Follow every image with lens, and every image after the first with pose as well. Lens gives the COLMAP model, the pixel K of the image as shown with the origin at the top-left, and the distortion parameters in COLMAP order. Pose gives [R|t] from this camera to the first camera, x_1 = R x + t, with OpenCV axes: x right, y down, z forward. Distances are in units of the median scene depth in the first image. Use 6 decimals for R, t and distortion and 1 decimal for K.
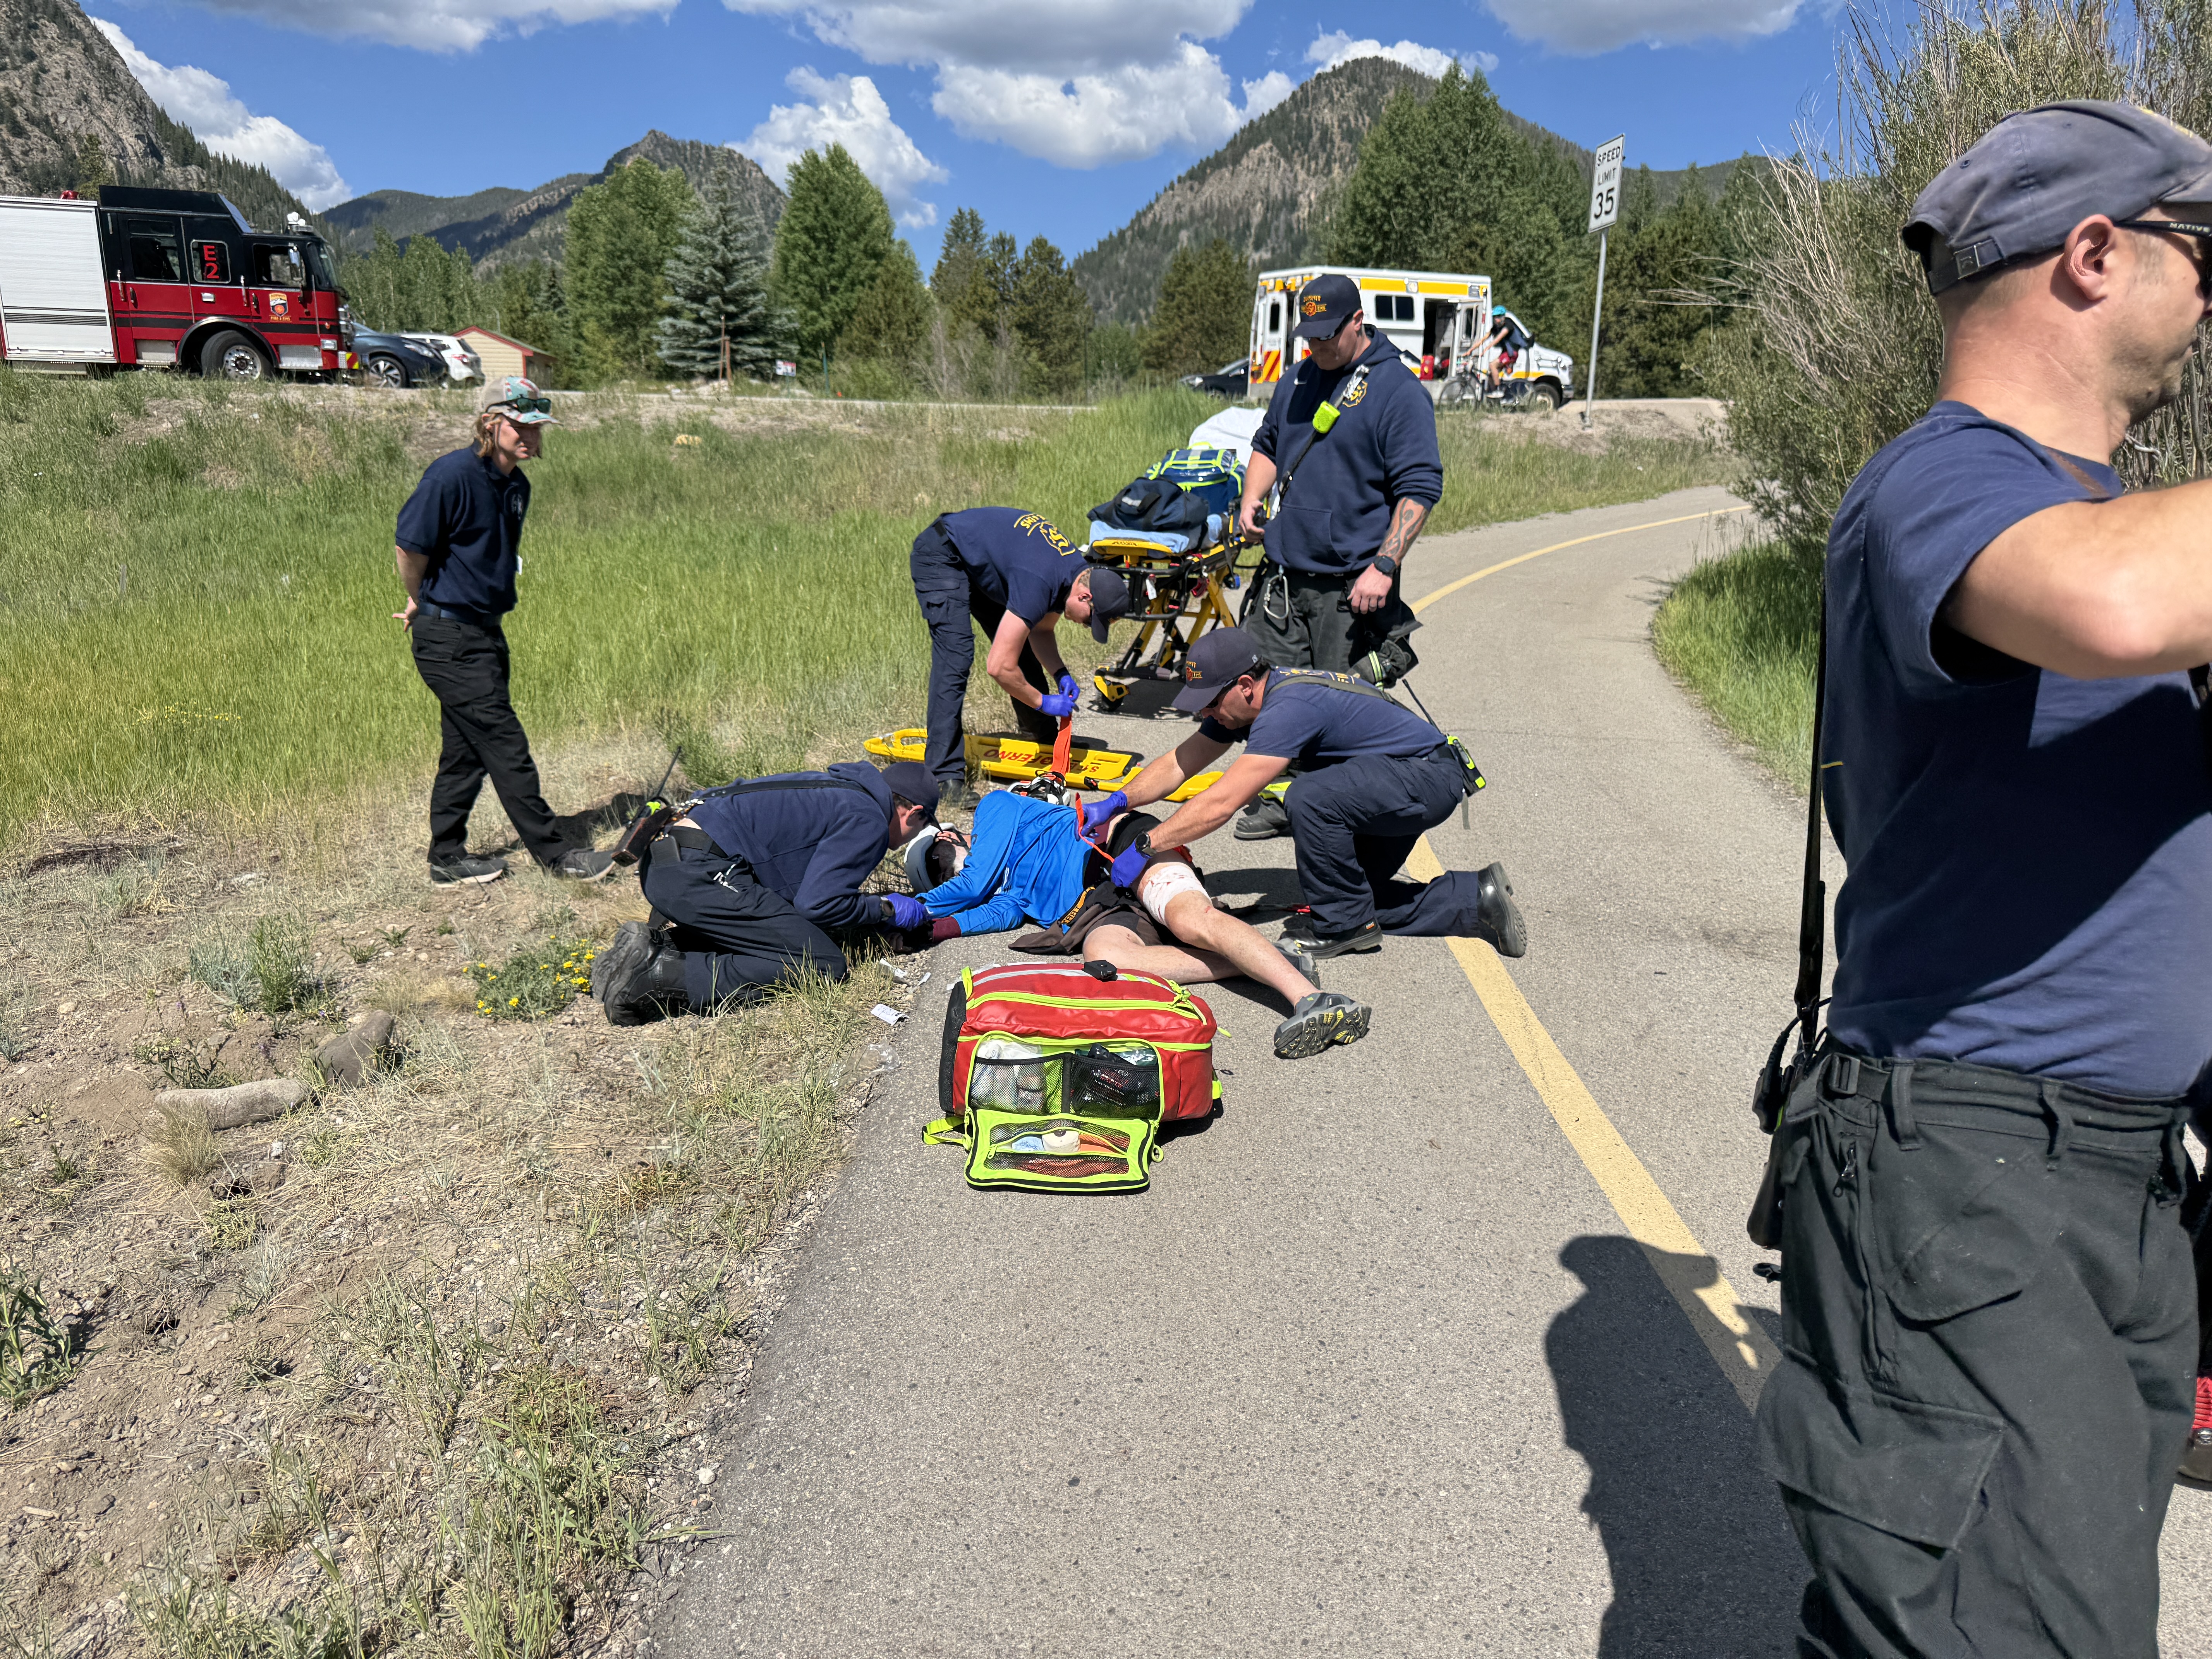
lens RADIAL K [[1593.0, 0, 1081.5], [0, 1593.0, 830.1], [0, 0, 1]] dist [-0.001539, 0.006566]
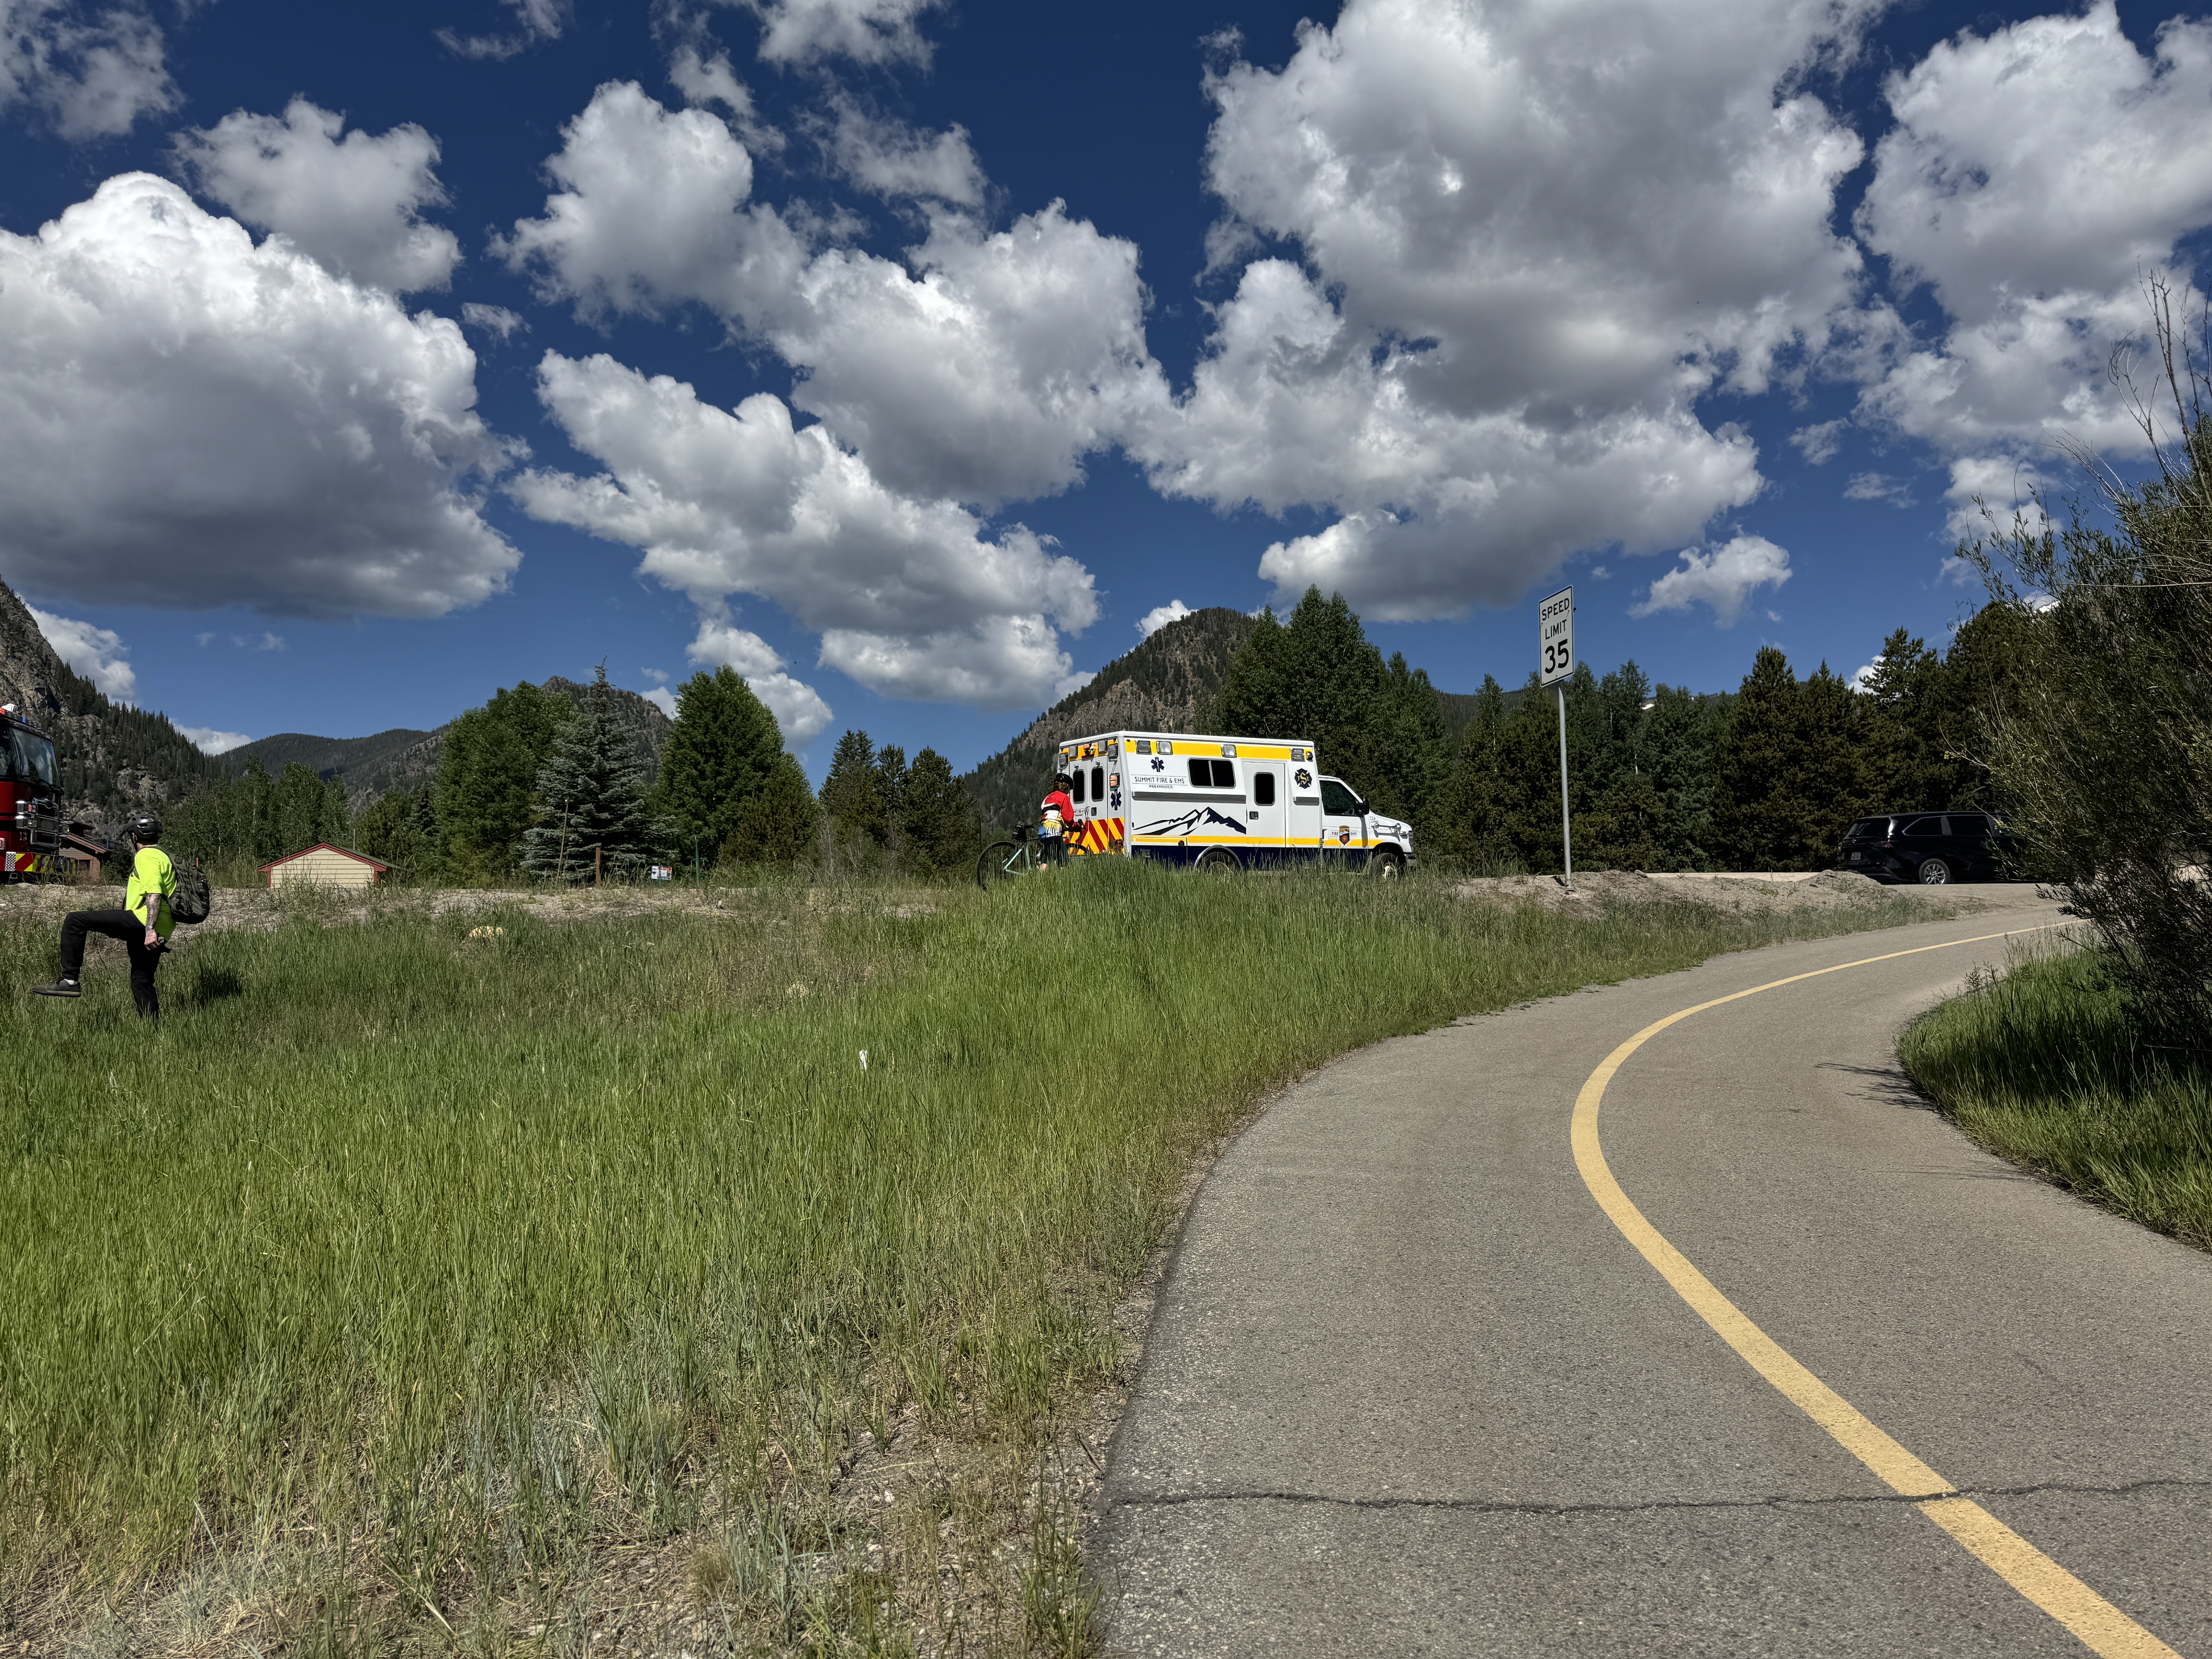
lens RADIAL K [[1532.4, 0, 1137.4], [0, 1532.4, 832.4], [0, 0, 1]] dist [0.045108, -0.083938]
pose [[0.993167, -0.026237, 0.113711, -0.016319], [0.059909, 0.950832, -0.303858, -0.037900], [-0.100148, 0.308594, 0.945907, 0.203027]]
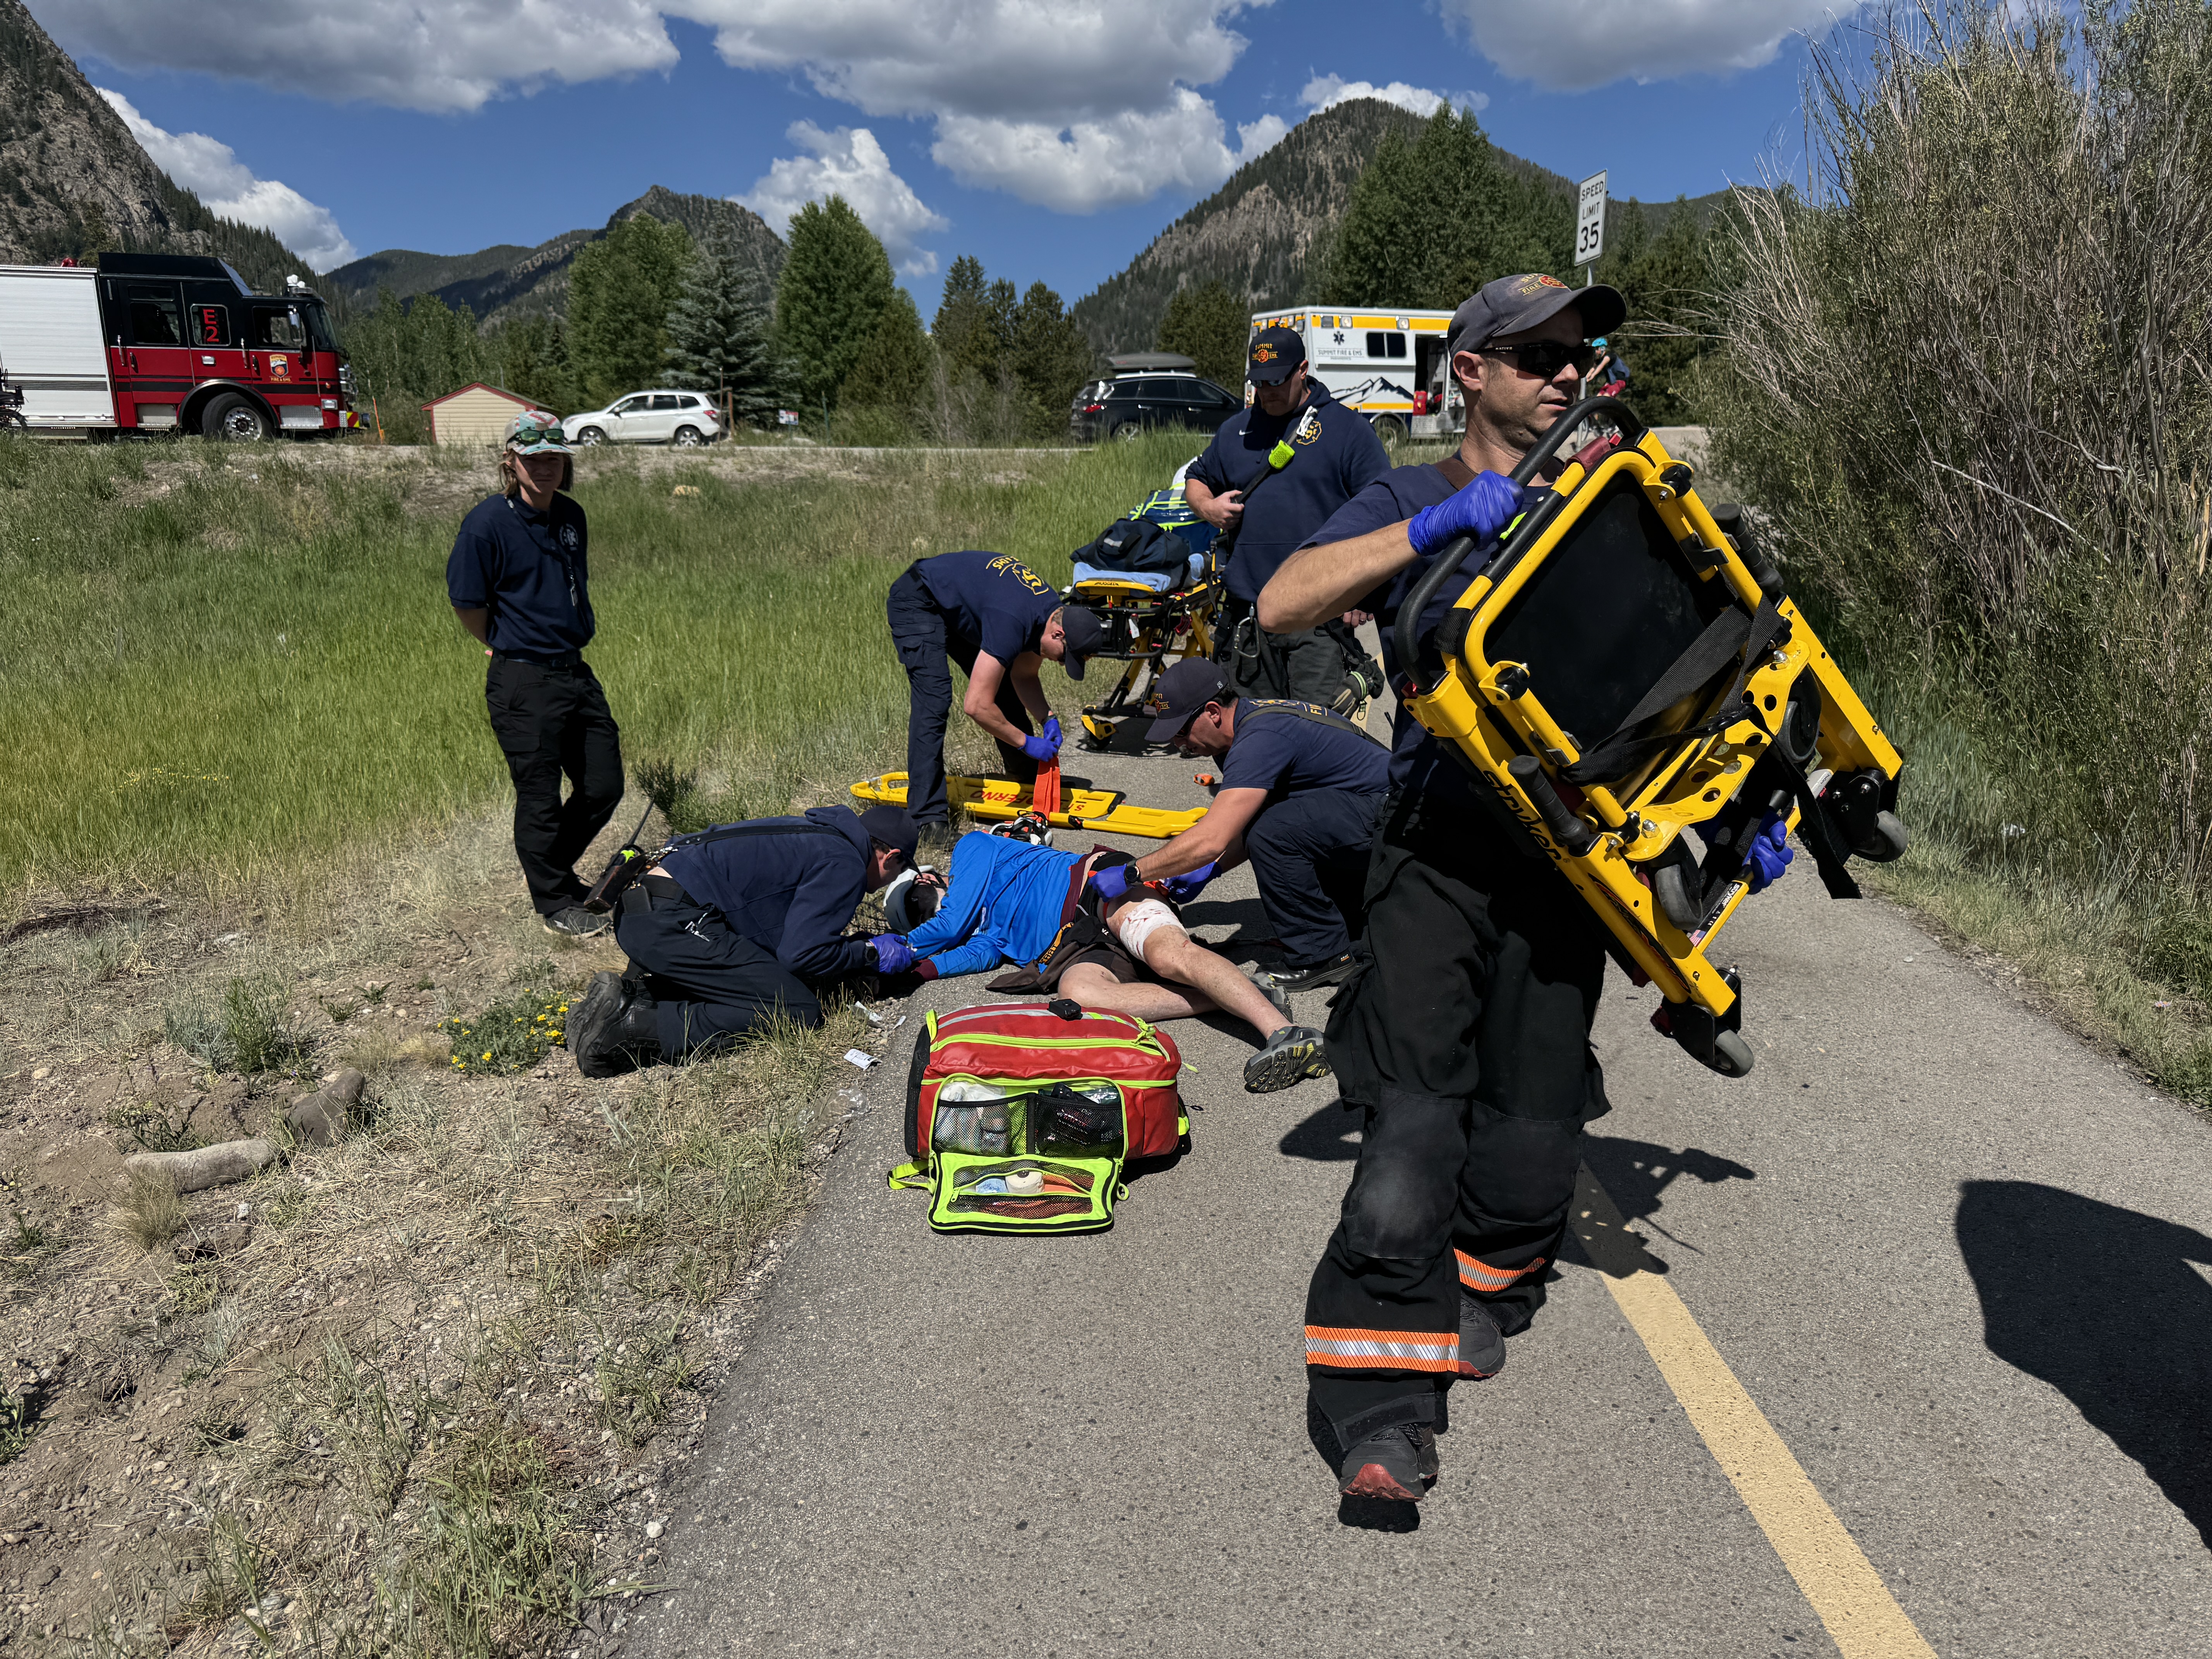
lens RADIAL K [[1588.4, 0, 1106.0], [0, 1588.4, 829.5], [0, 0, 1]] dist [0.007040, -0.003124]
pose [[0.999682, -0.024427, 0.006295, 0.005314], [0.024572, 0.999408, -0.024072, -0.000126], [-0.005703, 0.024219, 0.999690, -0.000658]]
